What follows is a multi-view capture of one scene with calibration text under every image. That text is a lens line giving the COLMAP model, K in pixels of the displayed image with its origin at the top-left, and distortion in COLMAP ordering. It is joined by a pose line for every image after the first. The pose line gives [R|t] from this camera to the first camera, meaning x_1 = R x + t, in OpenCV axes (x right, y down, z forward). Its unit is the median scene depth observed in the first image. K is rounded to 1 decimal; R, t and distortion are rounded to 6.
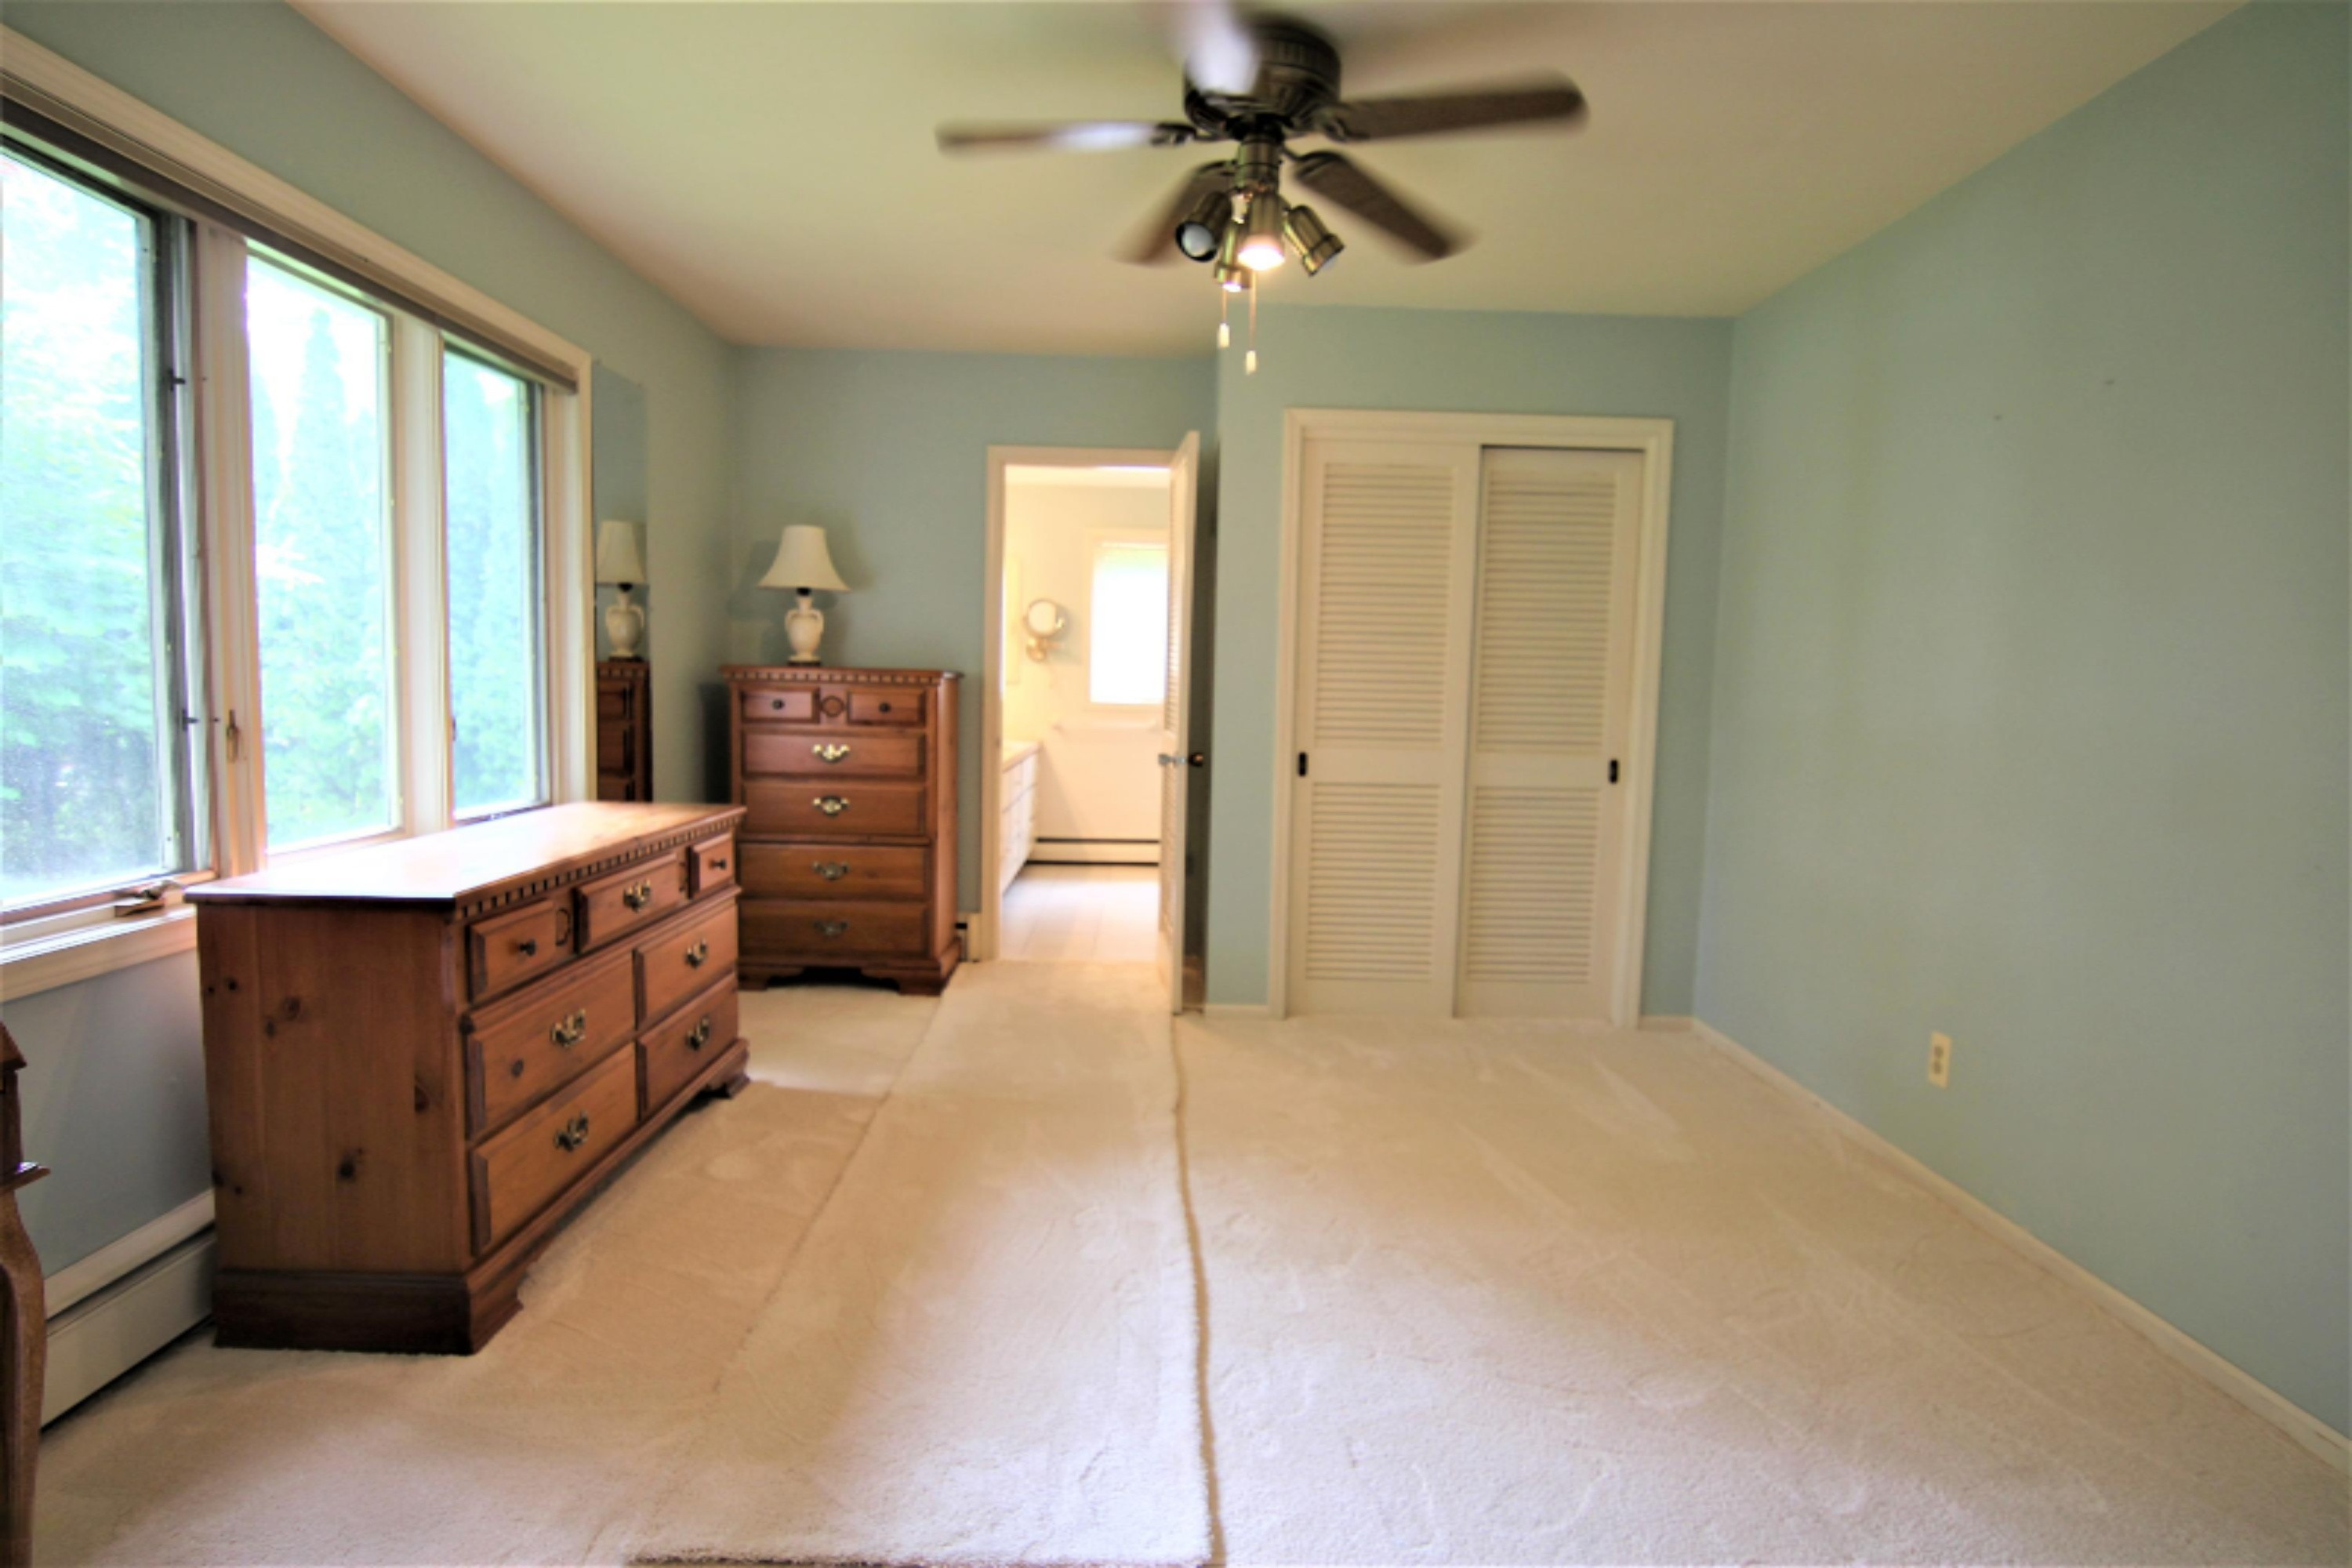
lens RADIAL K [[1211.1, 0, 1172.9], [0, 1211.1, 785.4], [0, 0, 1]] dist [-0.007926, -0.003645]
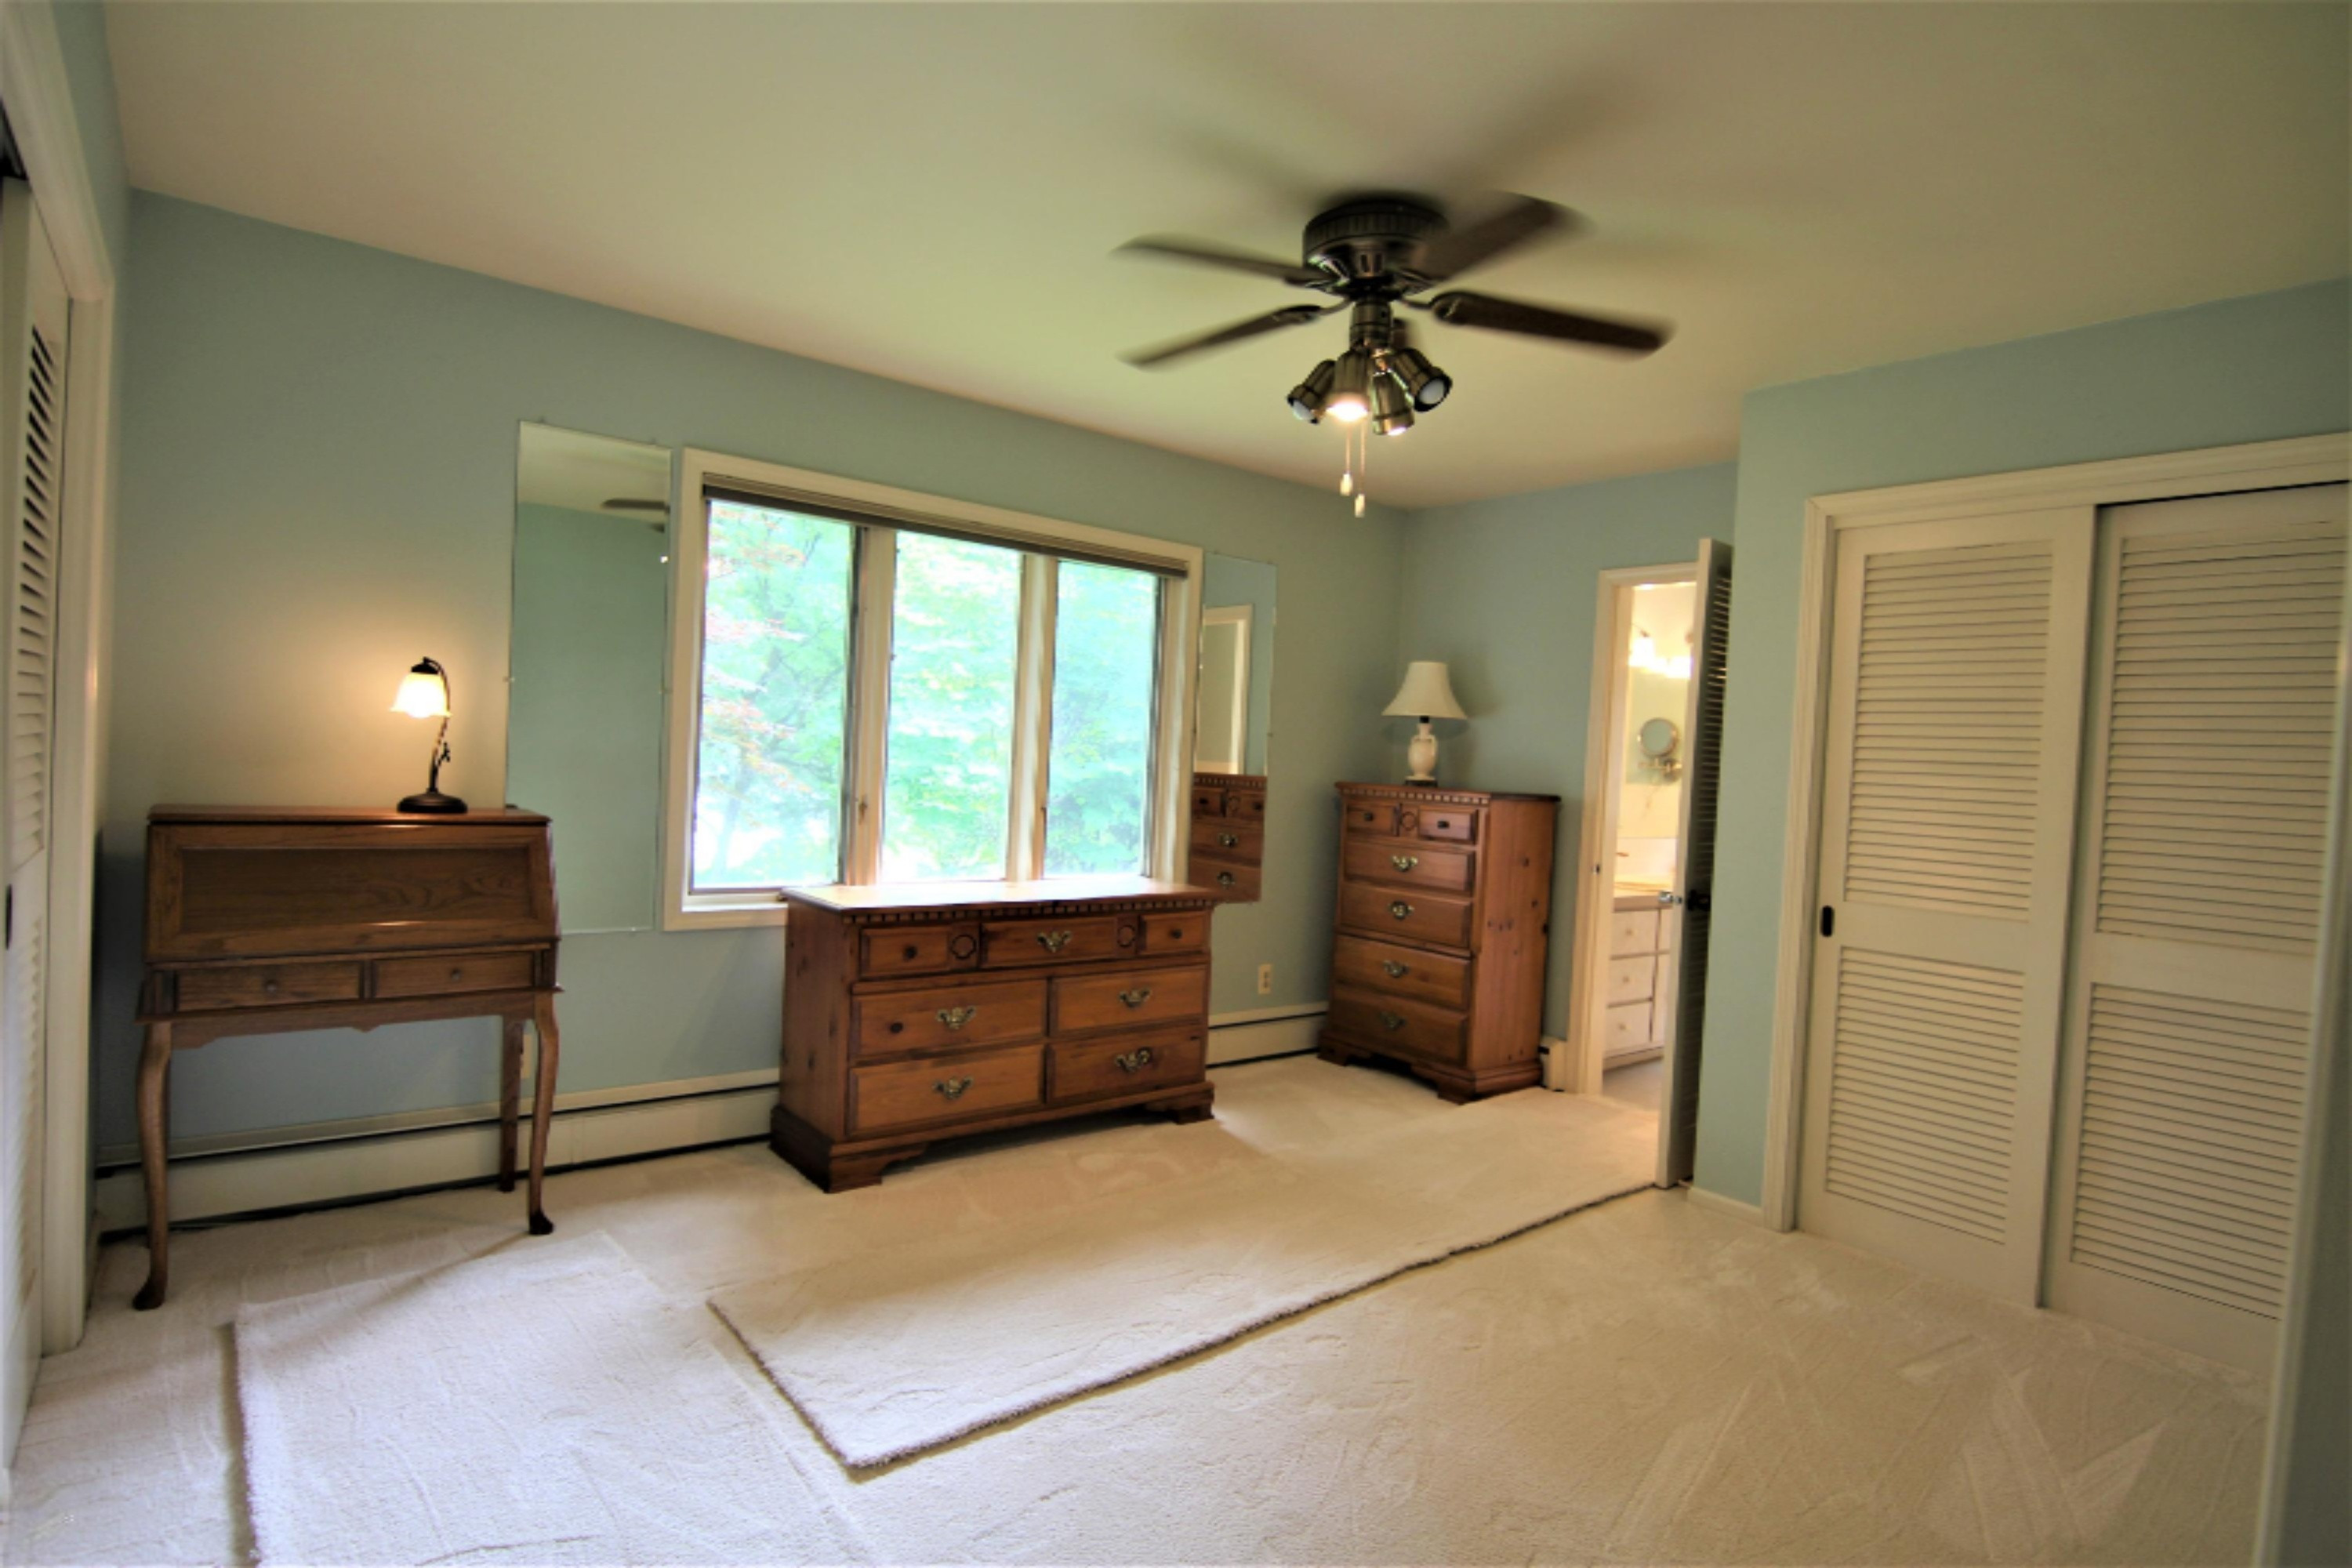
lens RADIAL K [[1211.1, 0, 1172.5], [0, 1211.1, 783.6], [0, 0, 1]] dist [-0.007926, -0.003645]
pose [[0.616071, 0.026724, -0.787238, 0.478327], [-0.108190, 0.992823, -0.050964, -0.020504], [0.780226, 0.116568, 0.614540, 0.148330]]
